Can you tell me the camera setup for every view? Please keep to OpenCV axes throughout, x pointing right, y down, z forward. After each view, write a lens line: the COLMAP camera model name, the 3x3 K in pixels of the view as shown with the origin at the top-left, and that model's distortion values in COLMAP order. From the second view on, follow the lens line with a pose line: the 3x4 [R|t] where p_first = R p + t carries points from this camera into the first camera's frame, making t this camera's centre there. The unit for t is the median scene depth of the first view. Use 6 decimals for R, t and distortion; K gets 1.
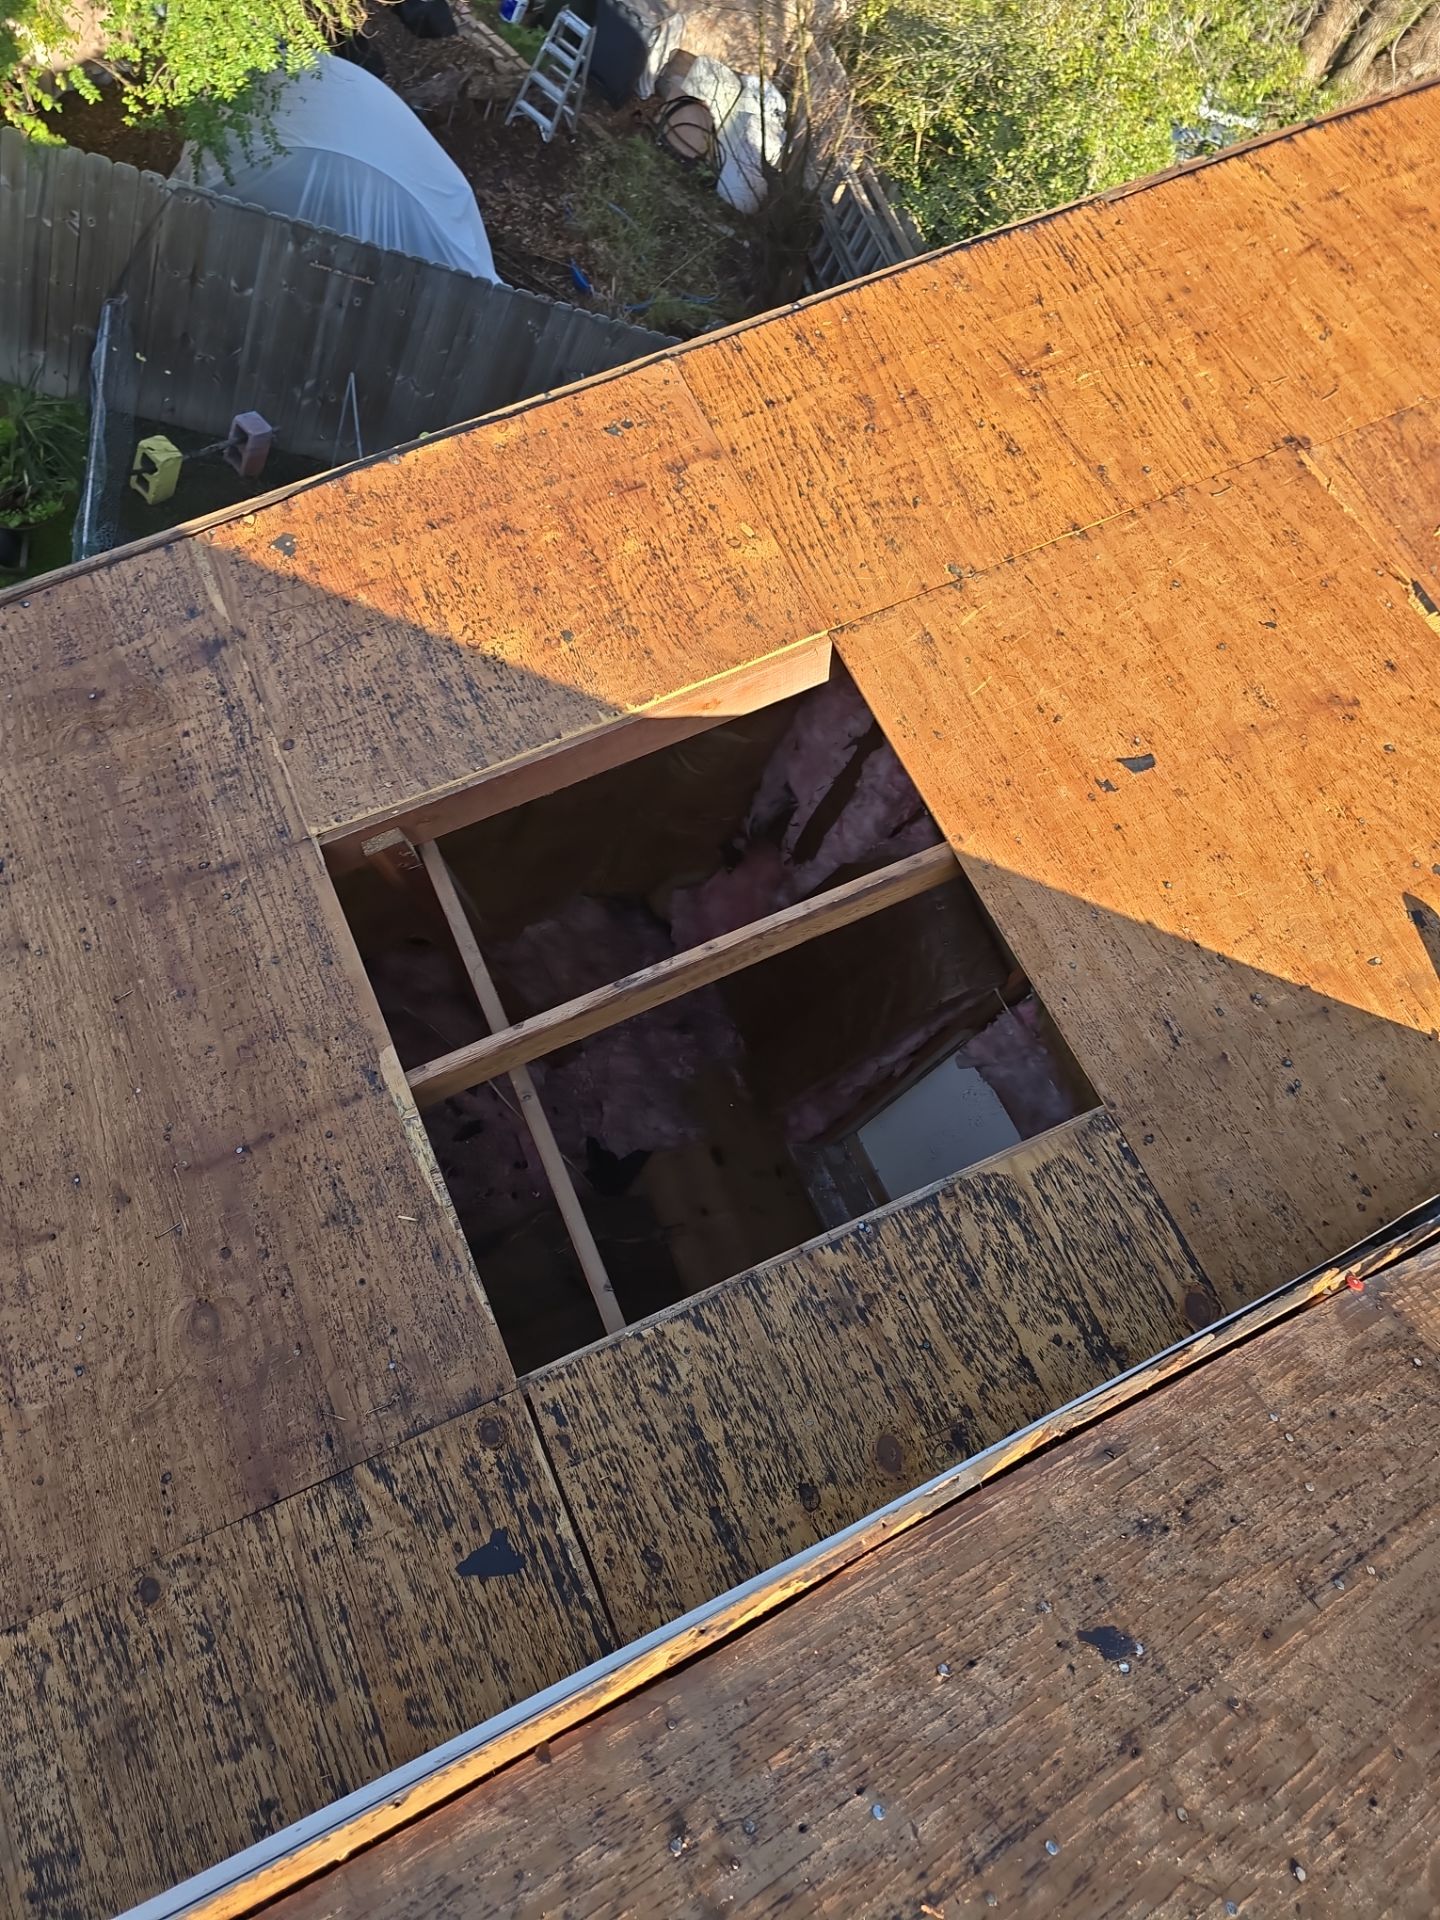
lens RADIAL K [[1304.3, 0, 724.4], [0, 1304.3, 965.7], [0, 0, 1]] dist [0.069501, -0.053579]
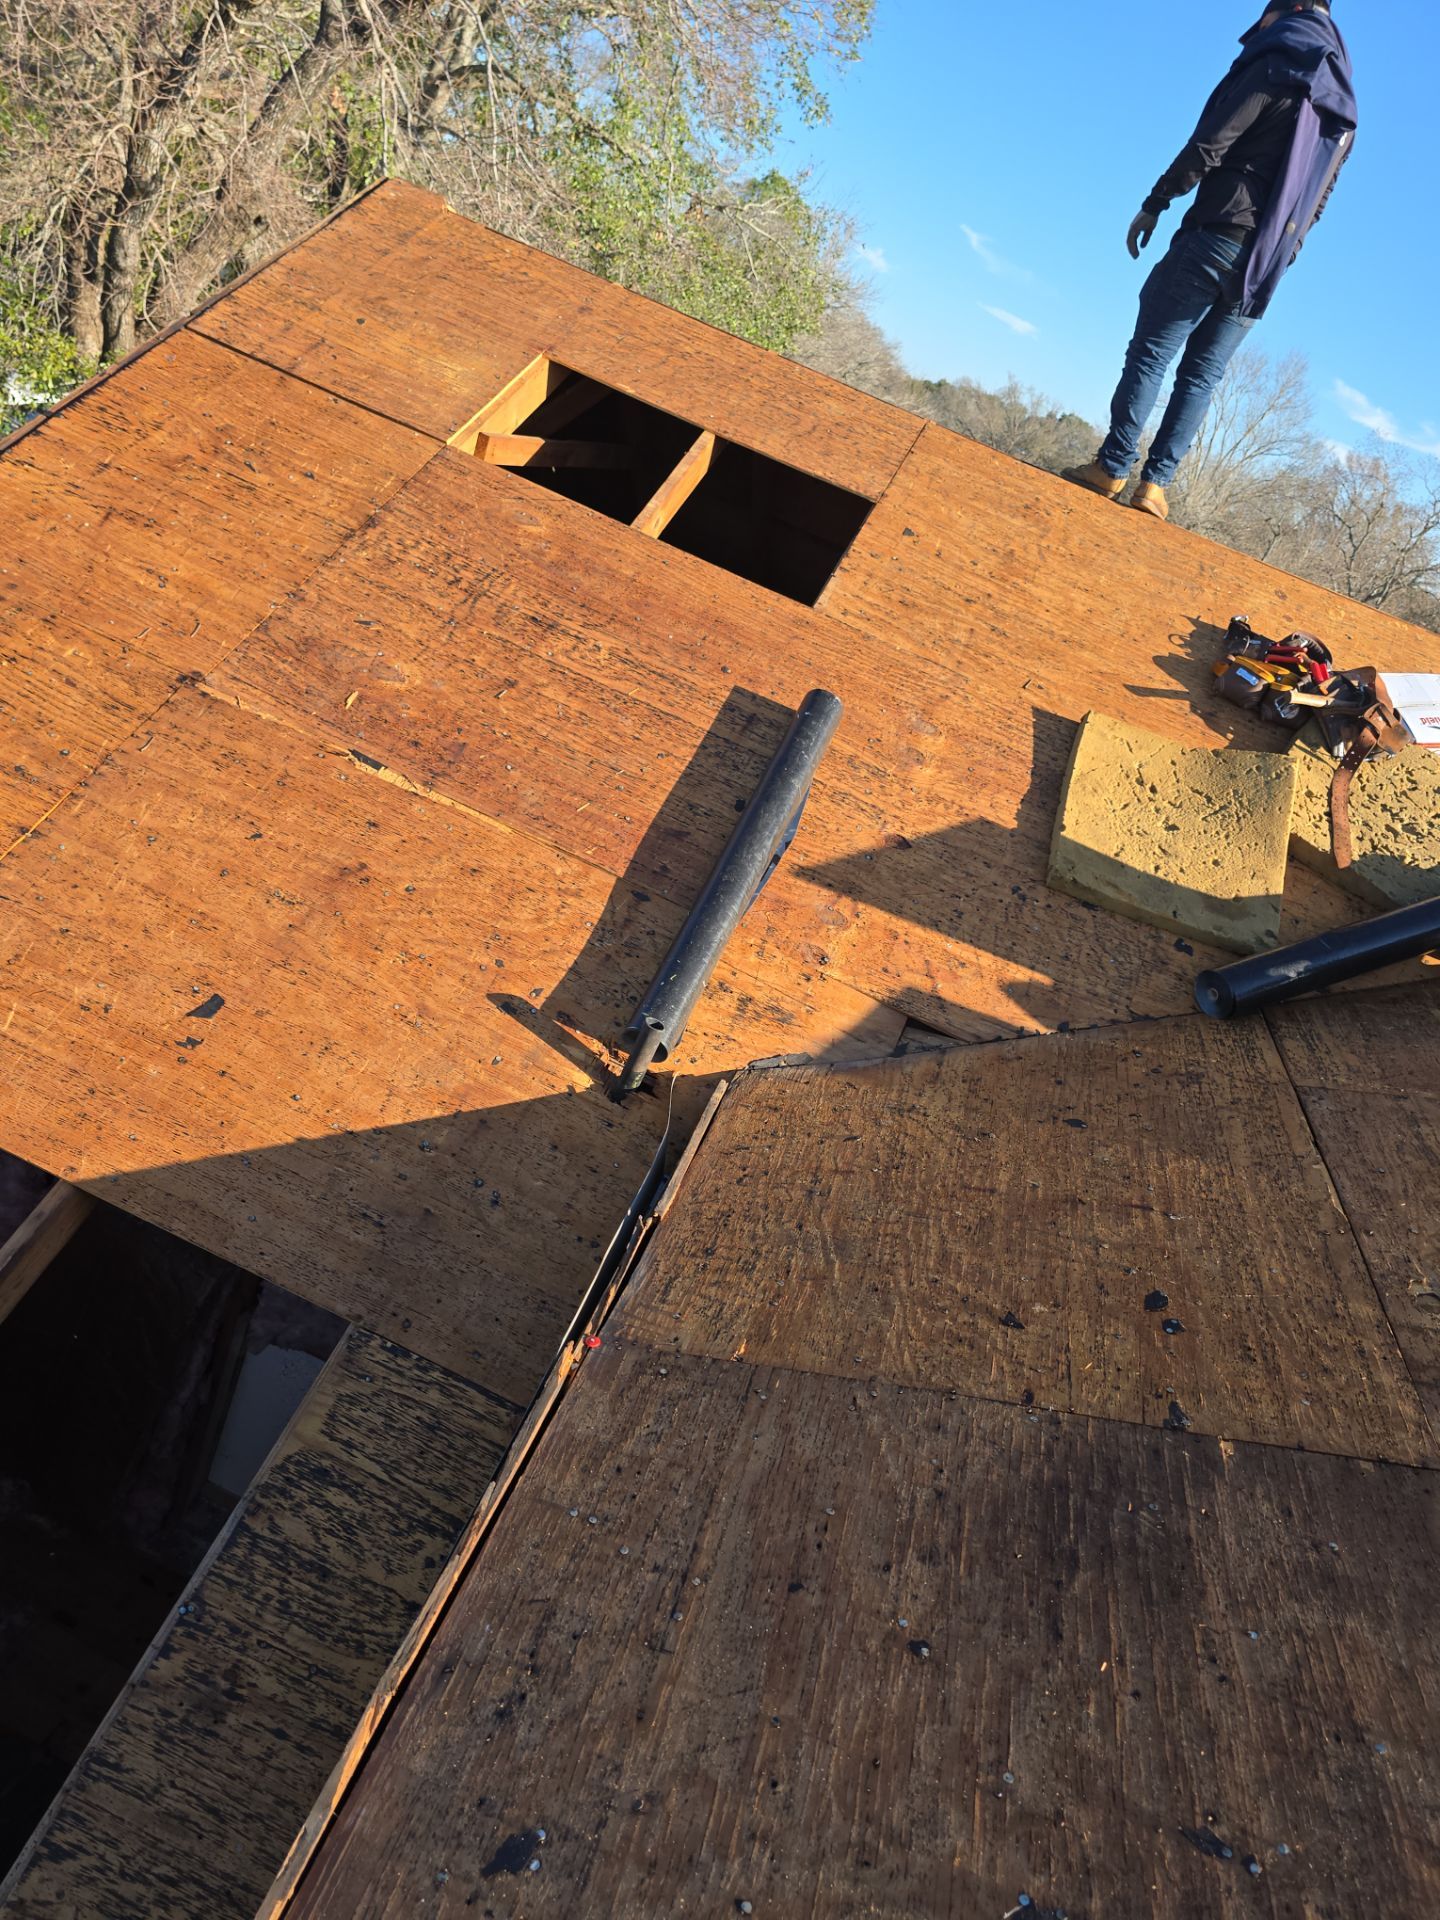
lens RADIAL K [[1304.3, 0, 724.4], [0, 1304.3, 965.7], [0, 0, 1]] dist [0.069501, -0.053579]
pose [[0.721418, -0.470275, 0.508328, 0.138324], [0.538355, 0.842576, 0.015469, 0.018931], [-0.435580, 0.262501, 0.861024, -0.051644]]
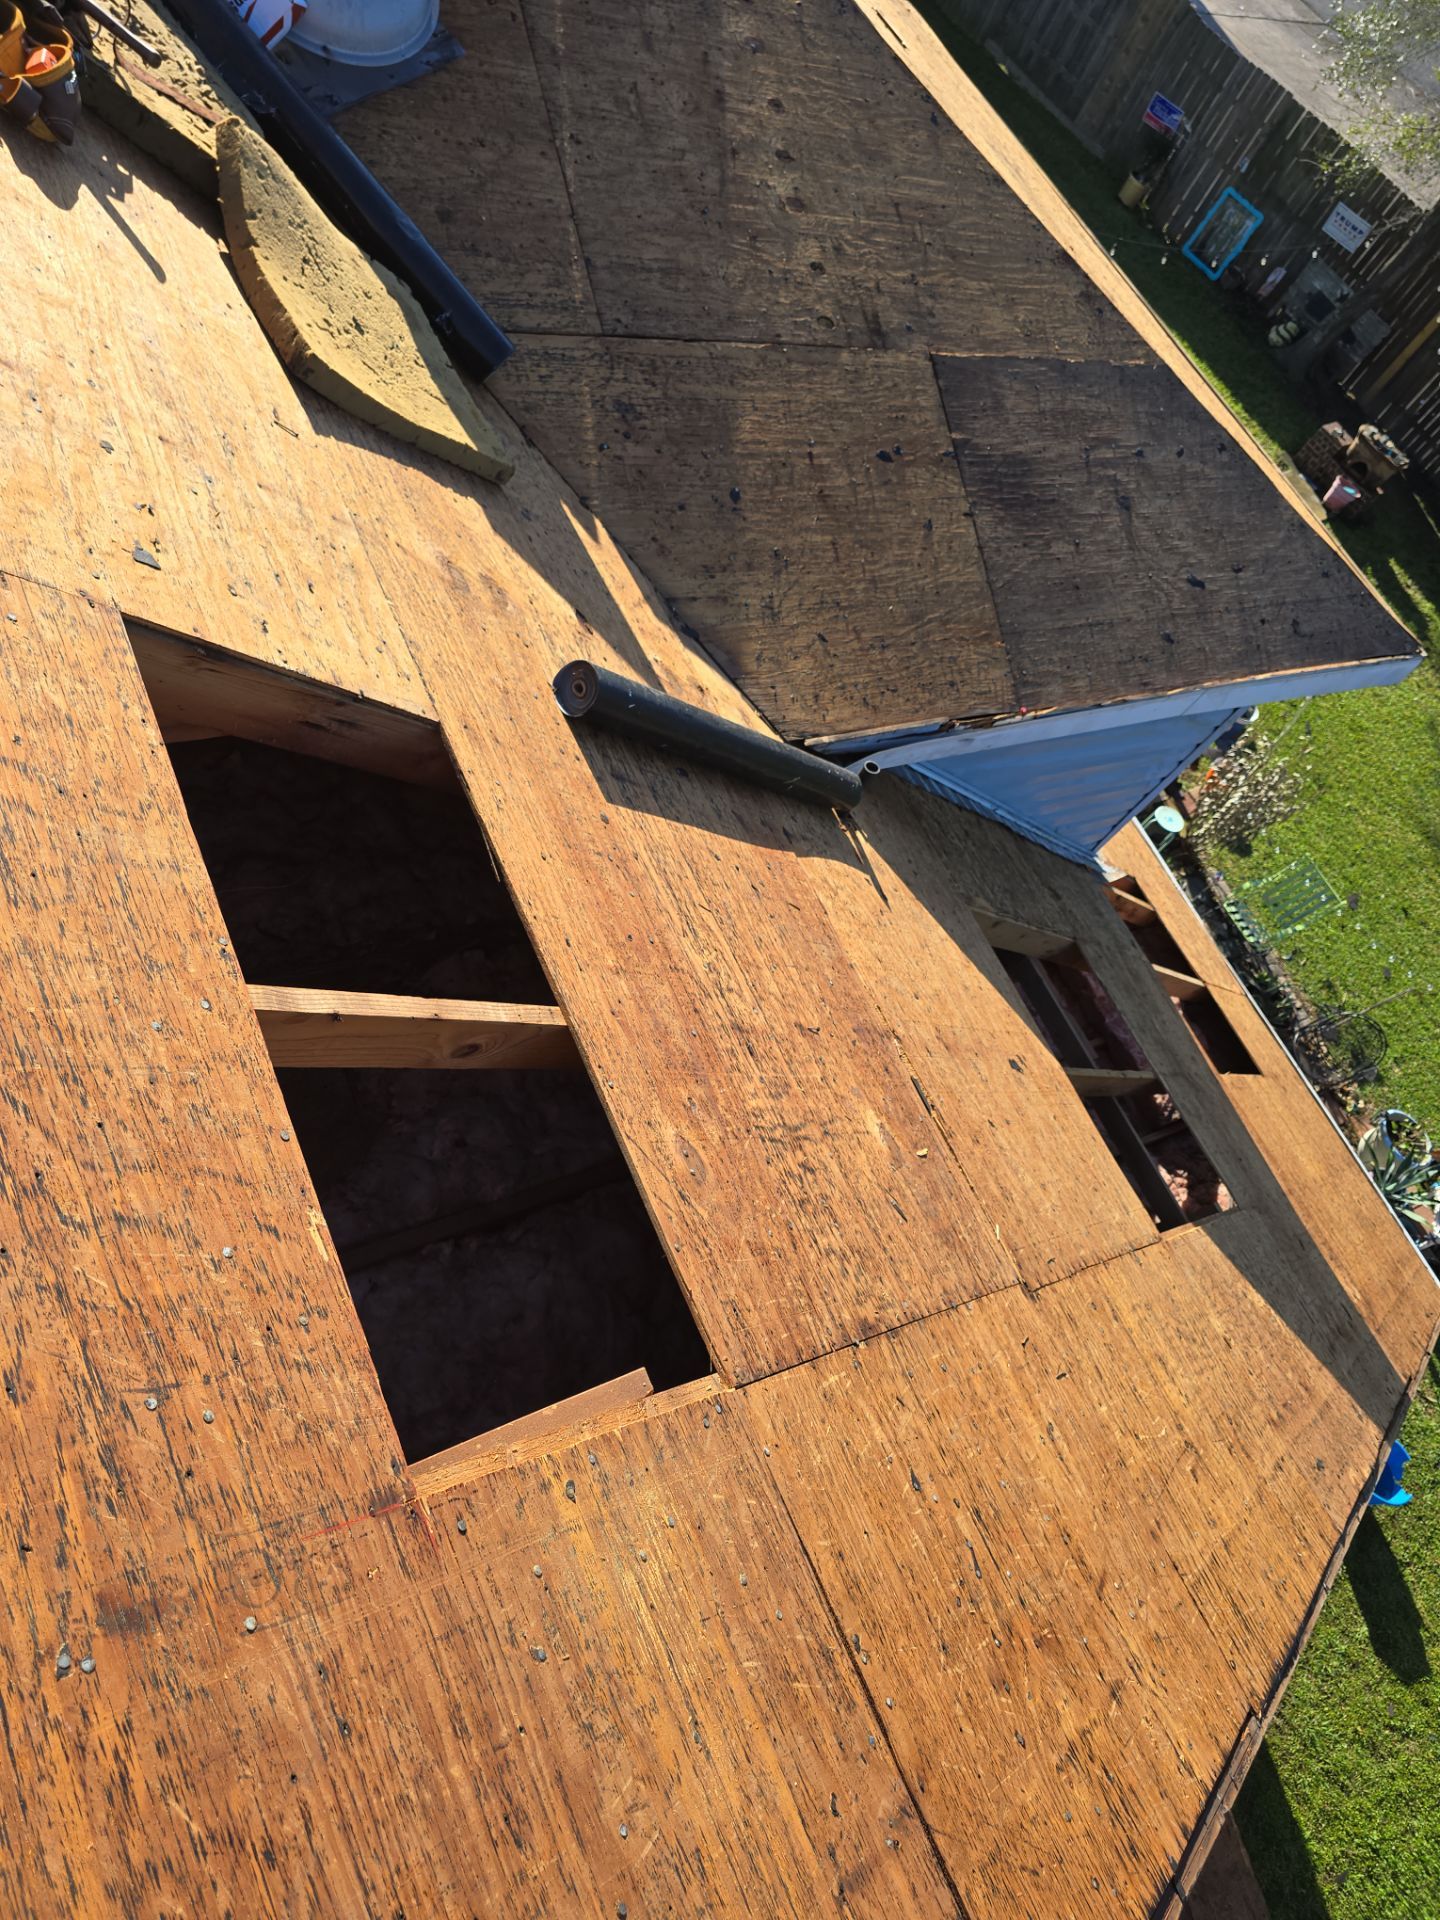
lens RADIAL K [[1304.3, 0, 724.4], [0, 1304.3, 965.7], [0, 0, 1]] dist [0.069501, -0.053579]
pose [[-0.666871, -0.416572, -0.617860, 1.975254], [-0.423258, -0.470664, 0.774163, -1.459803], [-0.613299, 0.777781, 0.137555, 1.322717]]
